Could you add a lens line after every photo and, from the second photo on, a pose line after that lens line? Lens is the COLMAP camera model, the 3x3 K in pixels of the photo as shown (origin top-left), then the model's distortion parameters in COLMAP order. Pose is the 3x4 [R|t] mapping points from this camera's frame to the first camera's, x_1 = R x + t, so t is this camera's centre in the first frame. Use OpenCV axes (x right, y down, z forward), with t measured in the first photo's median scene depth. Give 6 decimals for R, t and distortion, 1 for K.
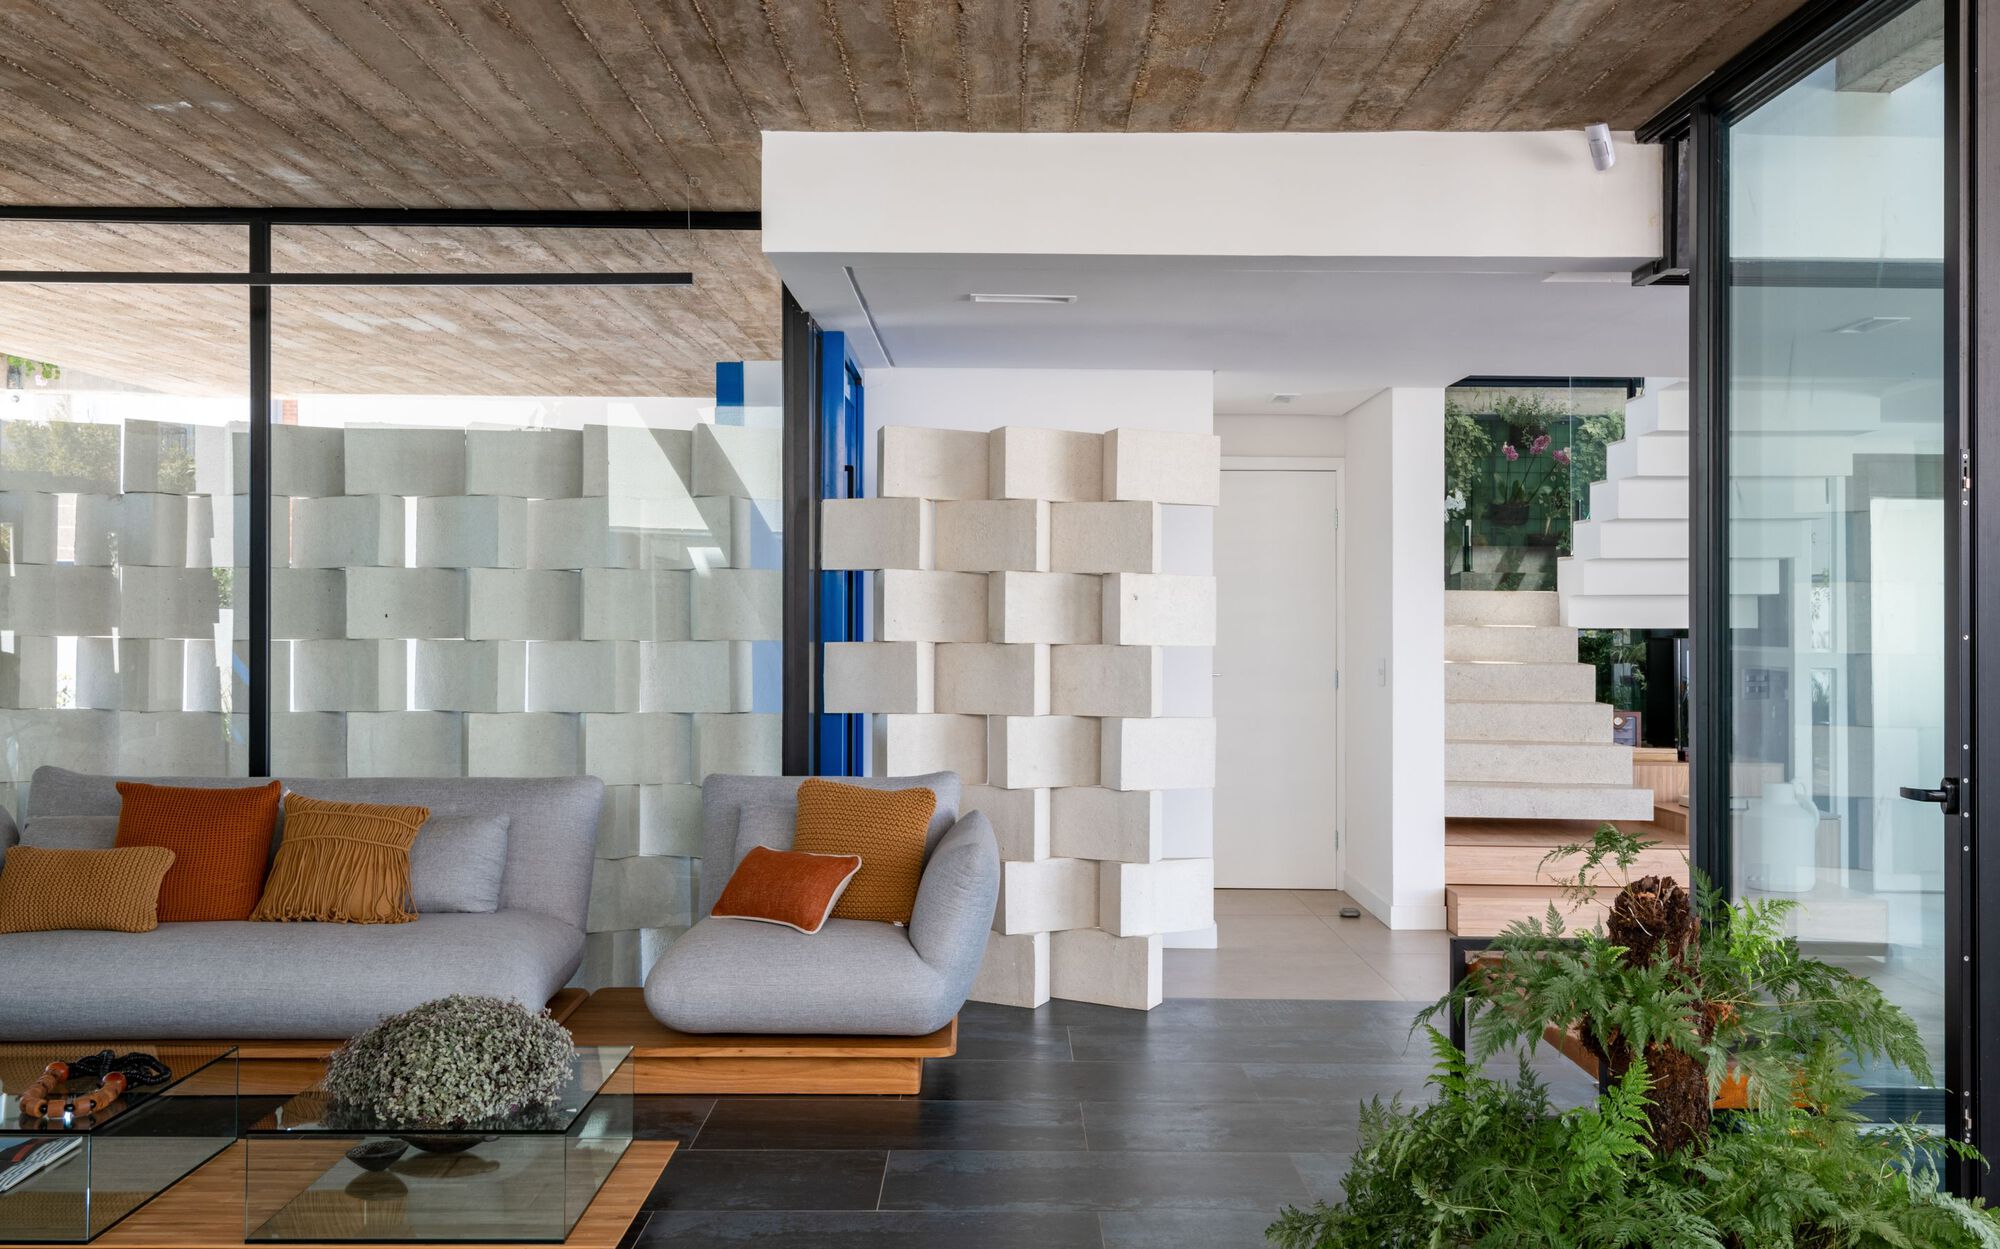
lens RADIAL K [[1908.6, 0, 1000.1], [0, 1908.6, 610.8], [0, 0, 1]] dist [0.016238, 0.000000]
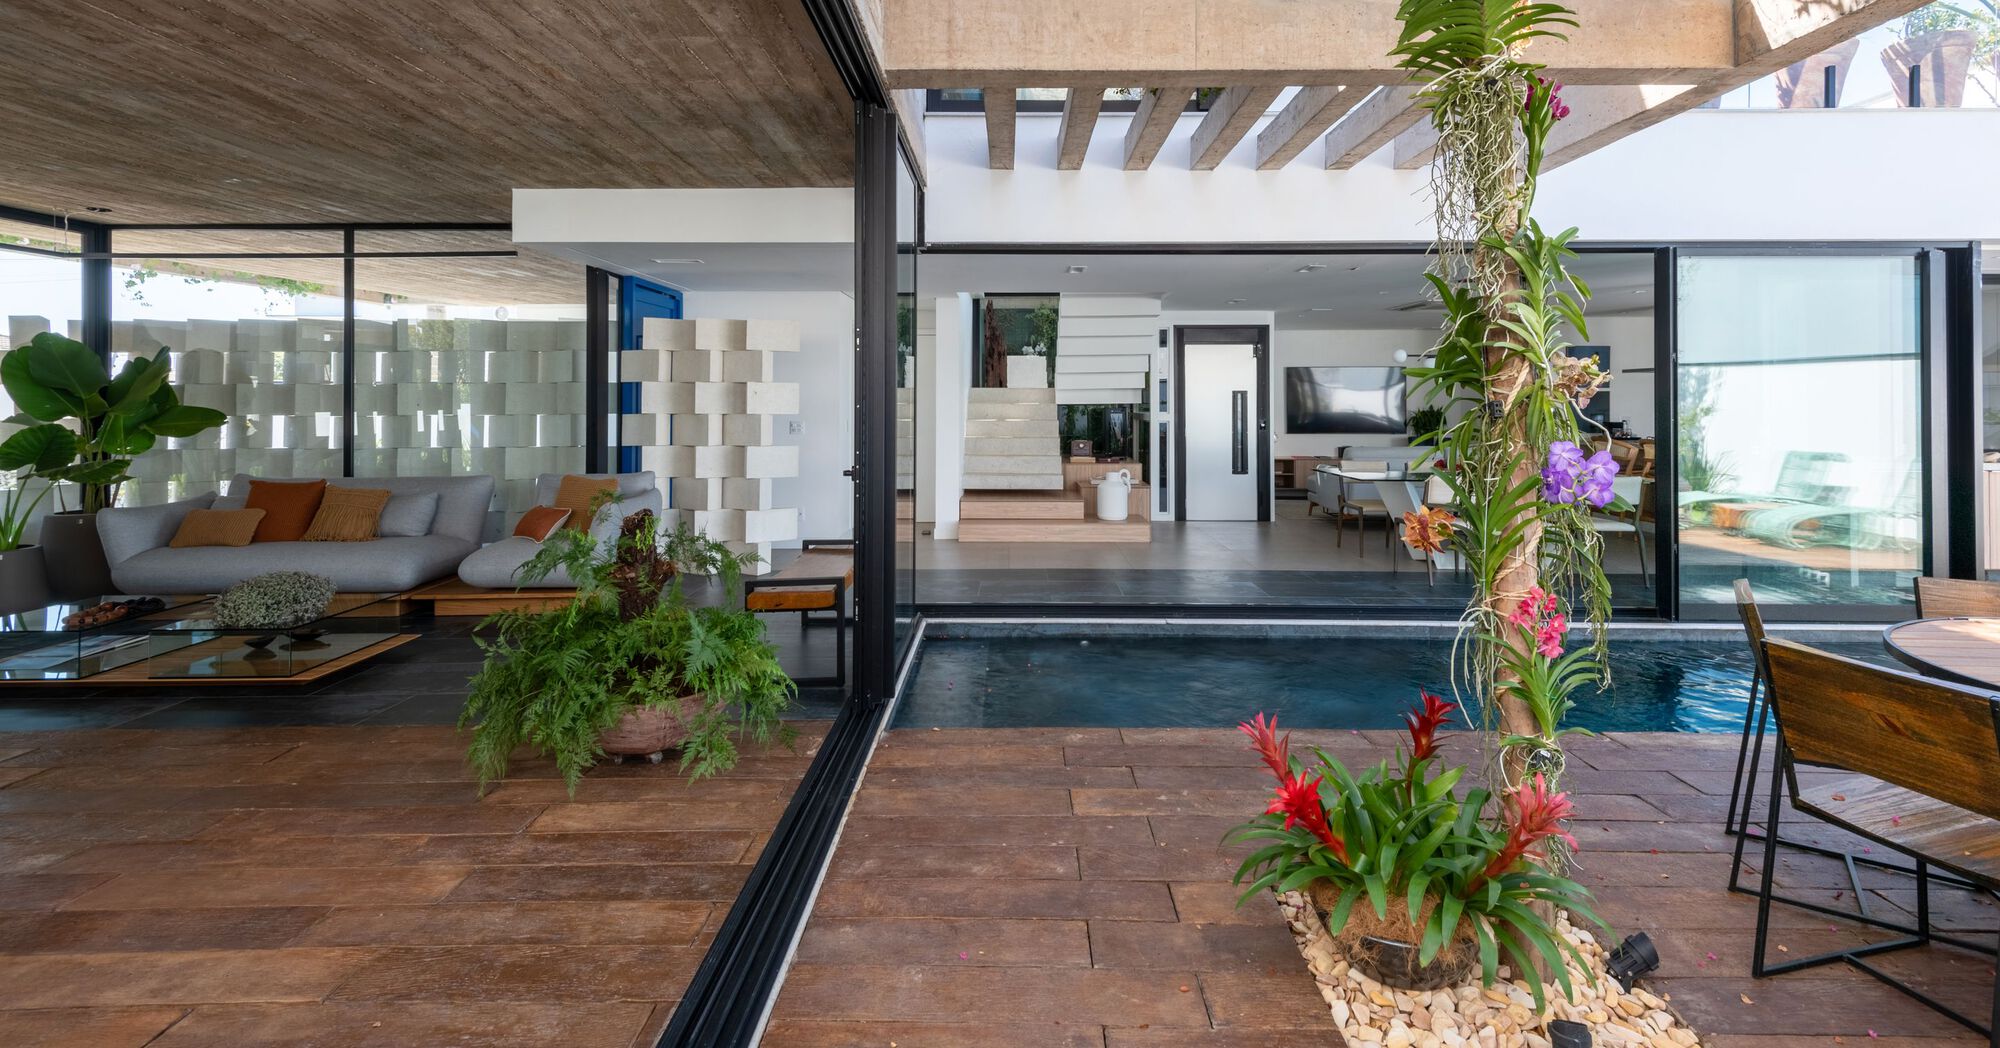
lens RADIAL K [[865.7, 0, 997.0], [0, 865.7, 404.1], [0, 0, 1]] dist [-0.008087, 0.000209]
pose [[0.999466, -0.012016, 0.030395, 0.336390], [0.011844, 0.999913, 0.005841, 0.003750], [-0.030463, -0.005478, 0.999521, -0.030571]]
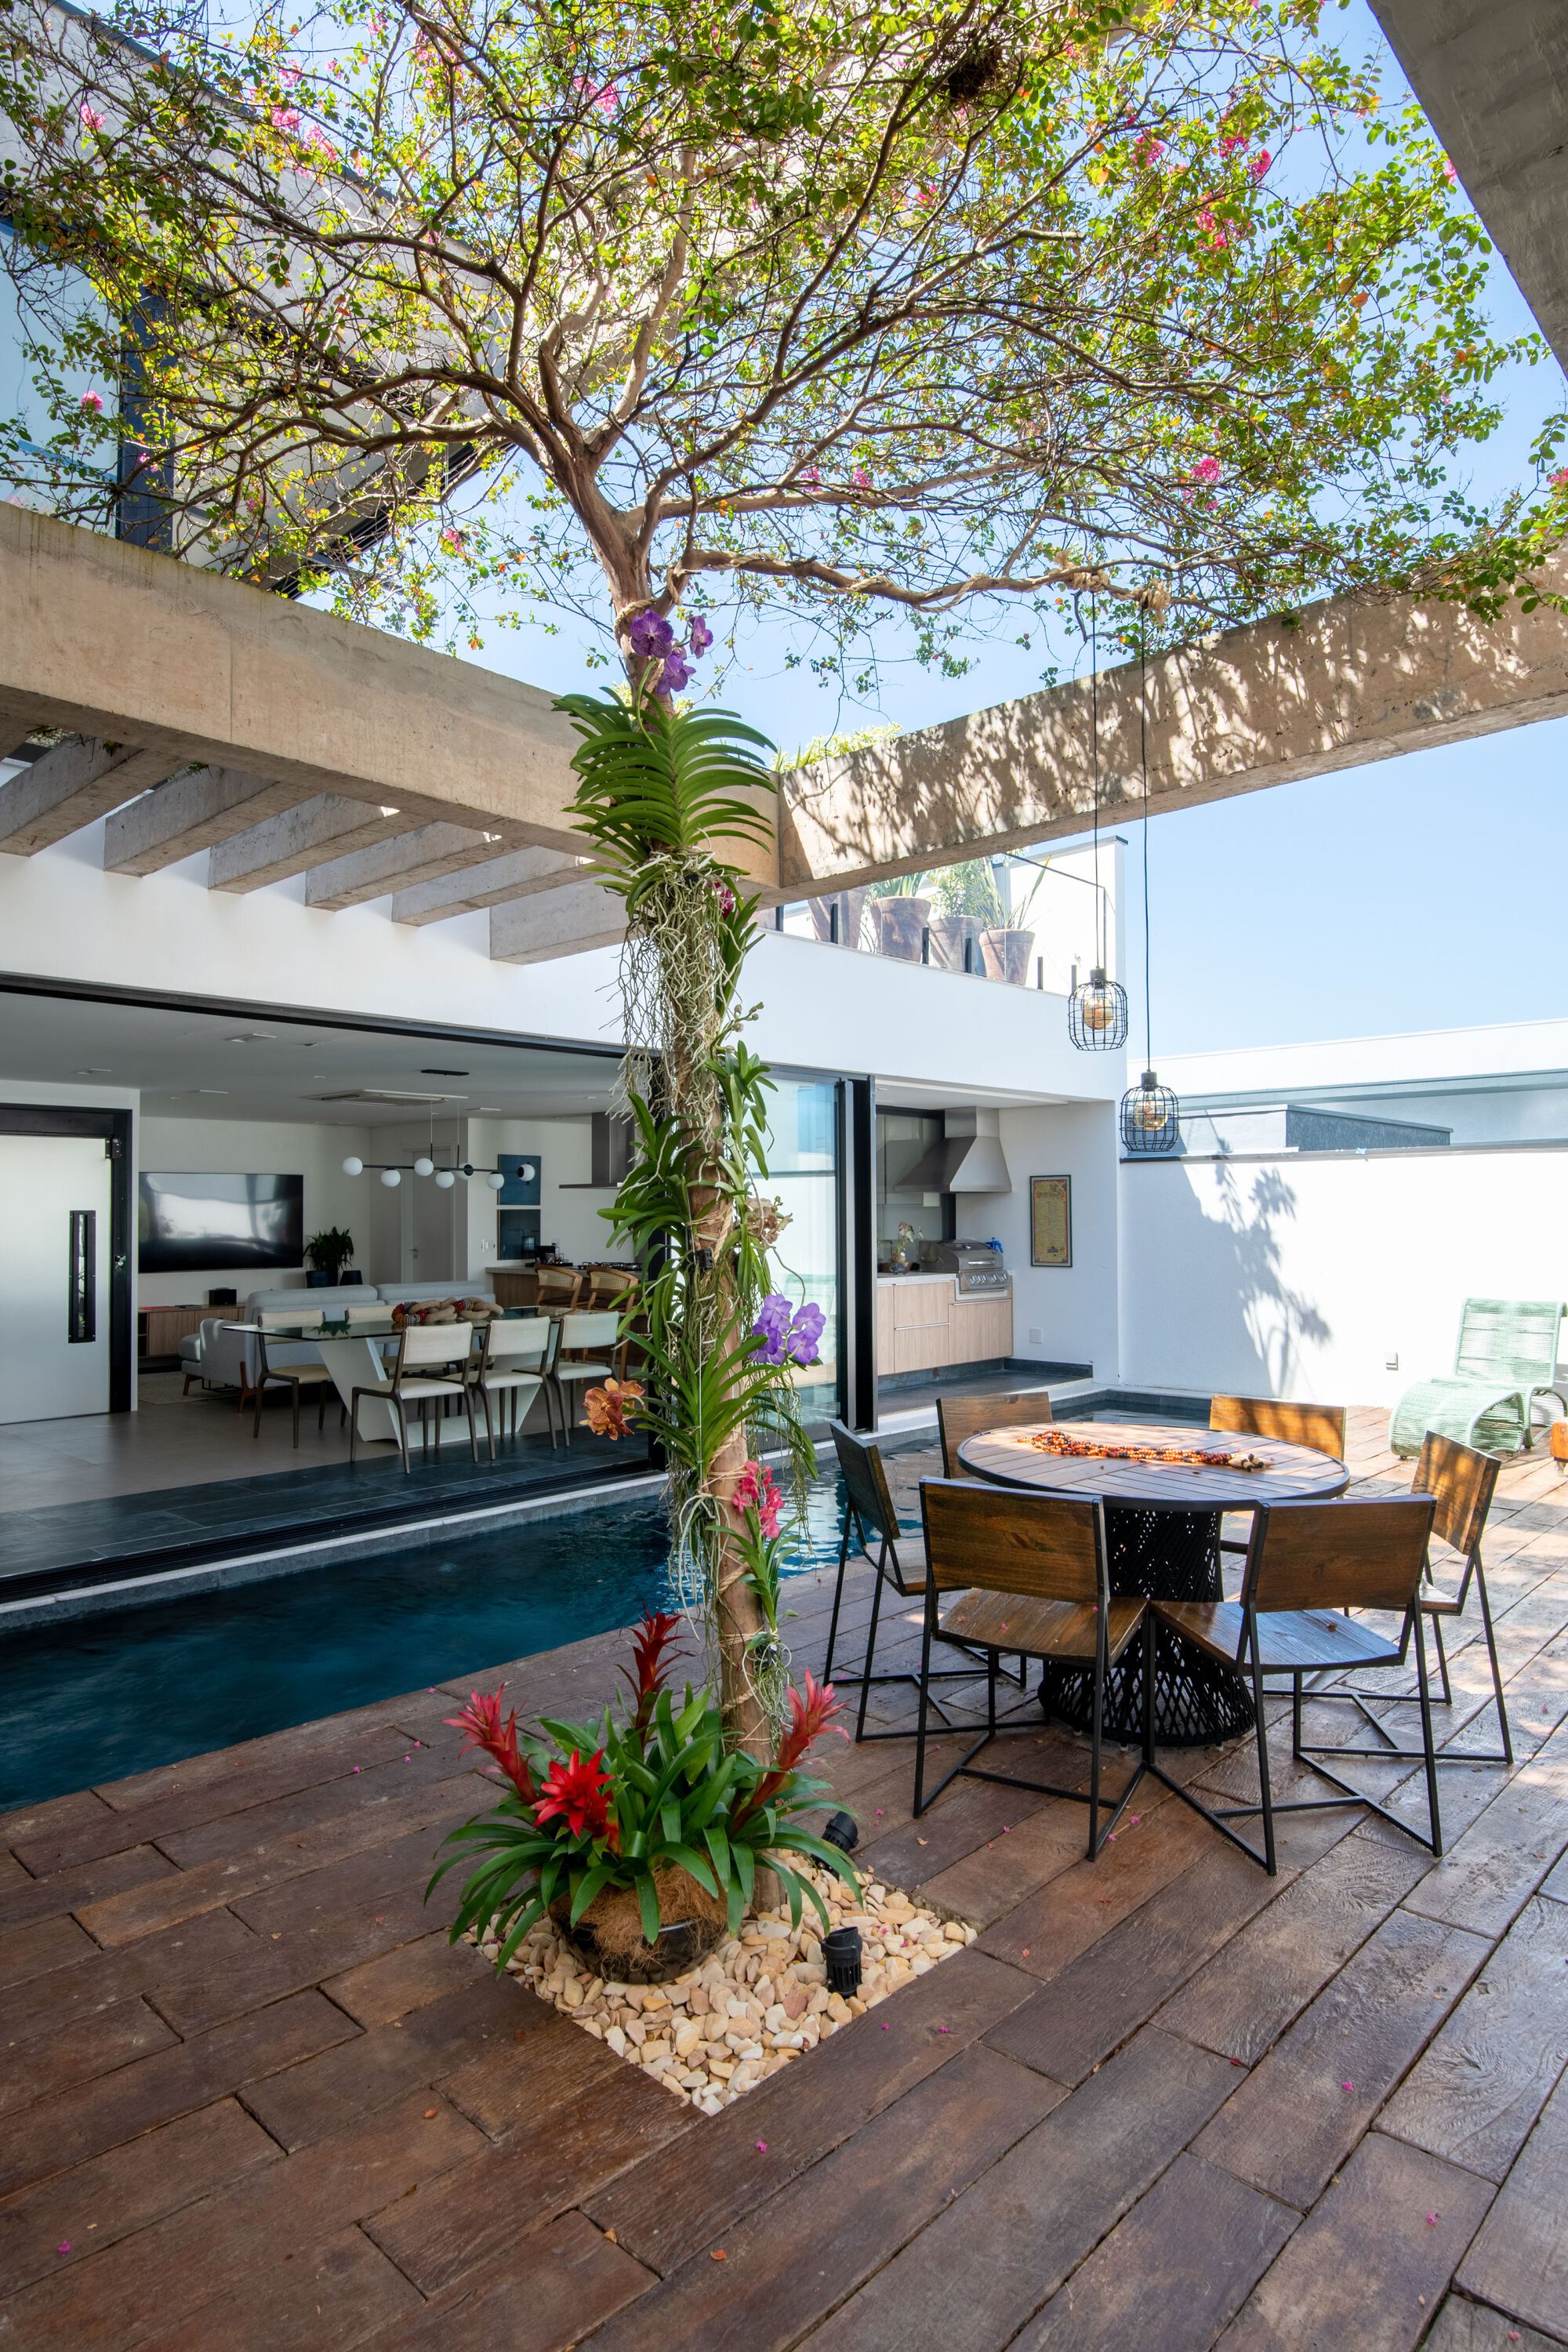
lens RADIAL K [[1236.9, 0, 788.3], [0, 1236.9, 1180.3], [0, 0, 1]] dist [-0.036467, -0.005531]
pose [[0.662468, 0.008173, 0.749046, 0.307226], [0.012281, 0.999688, -0.021769, 0.000240], [-0.748990, 0.023620, 0.662160, -0.018783]]
